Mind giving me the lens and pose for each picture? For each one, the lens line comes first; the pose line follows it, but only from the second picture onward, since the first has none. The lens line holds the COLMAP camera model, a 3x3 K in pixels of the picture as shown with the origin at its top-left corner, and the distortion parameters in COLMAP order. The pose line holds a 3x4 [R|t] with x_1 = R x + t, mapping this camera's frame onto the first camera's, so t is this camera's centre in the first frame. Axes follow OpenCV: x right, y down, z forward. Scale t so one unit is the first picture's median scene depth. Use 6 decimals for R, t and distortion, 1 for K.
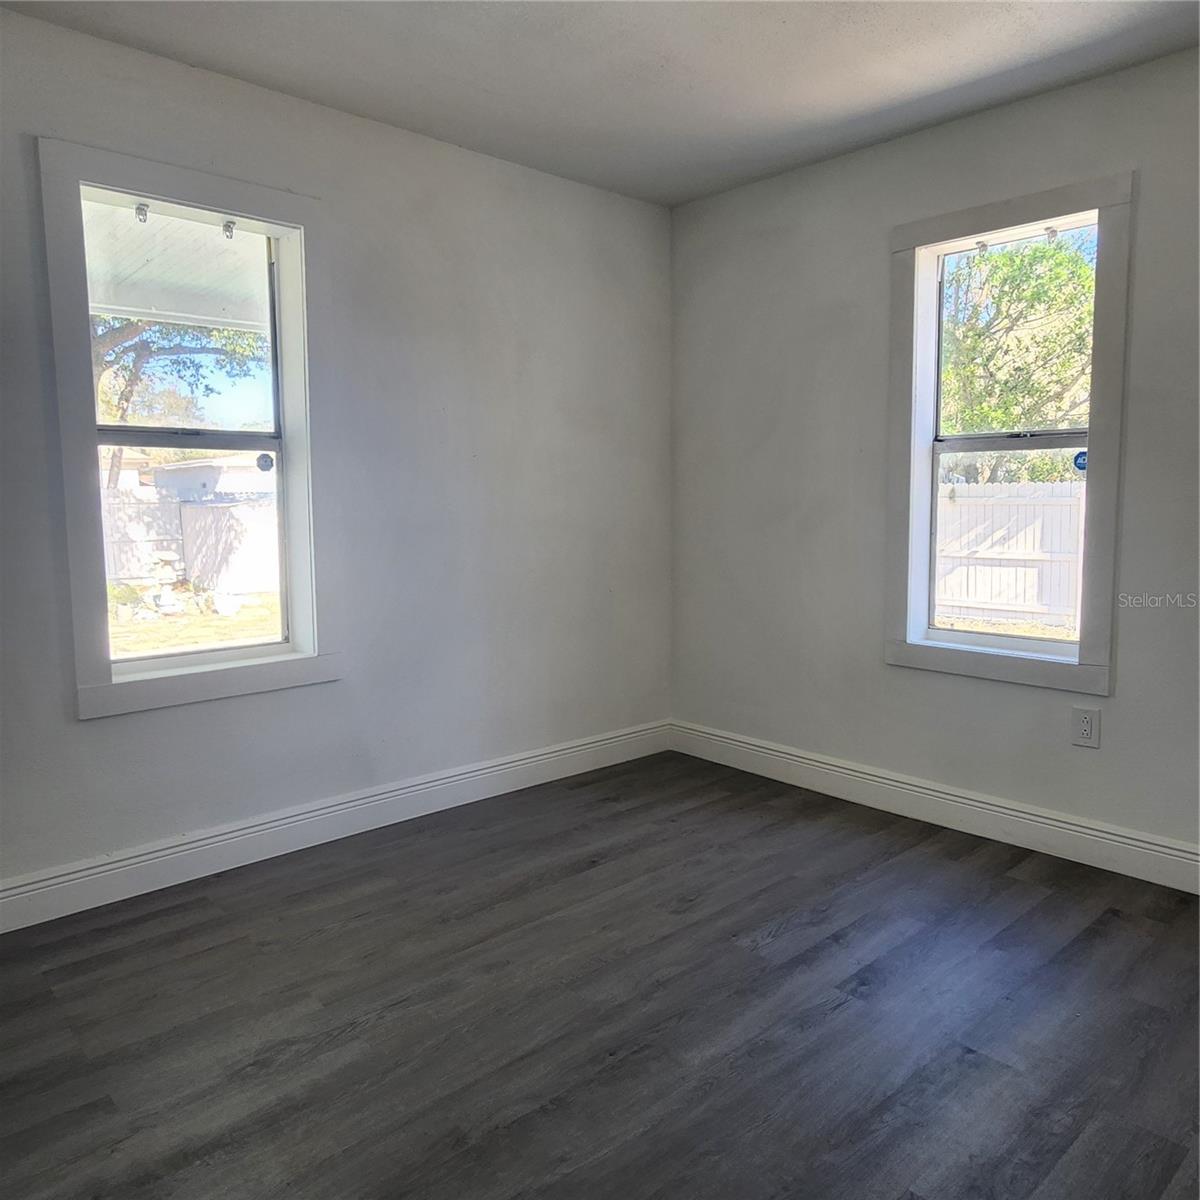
lens RADIAL K [[897.7, 0, 591.8], [0, 897.7, 578.5], [0, 0, 1]] dist [0.000842, -0.002229]
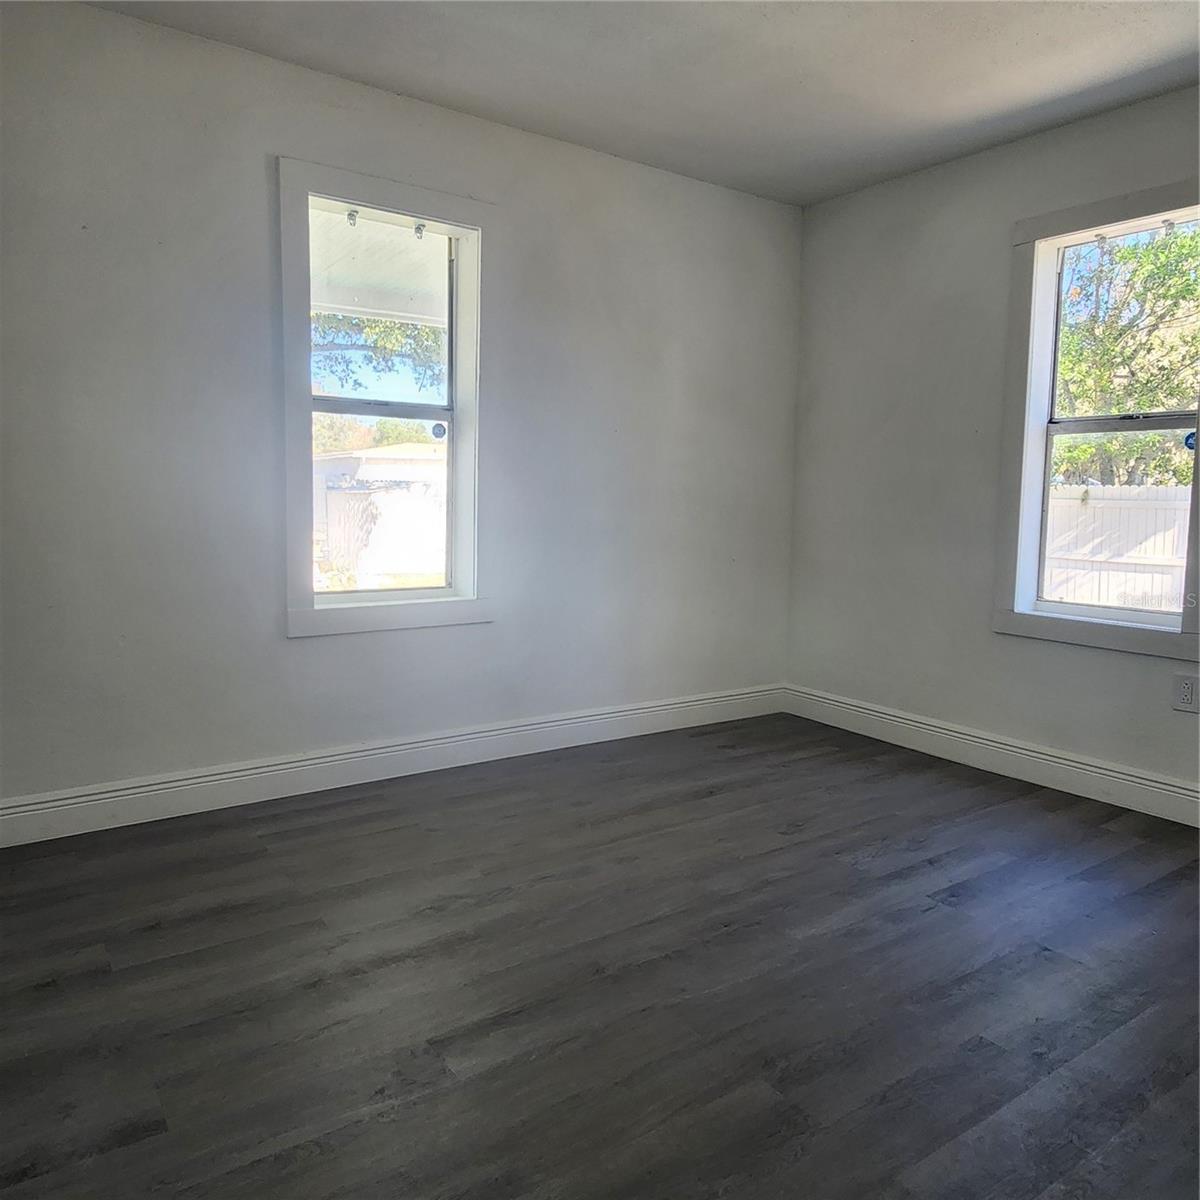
lens RADIAL K [[897.7, 0, 591.8], [0, 897.7, 578.5], [0, 0, 1]] dist [0.000842, -0.002229]
pose [[0.991174, 0.037420, -0.127177, -0.015126], [-0.037710, 0.999289, 0.000127, 0.063881], [0.127091, 0.004669, 0.991880, -0.151386]]
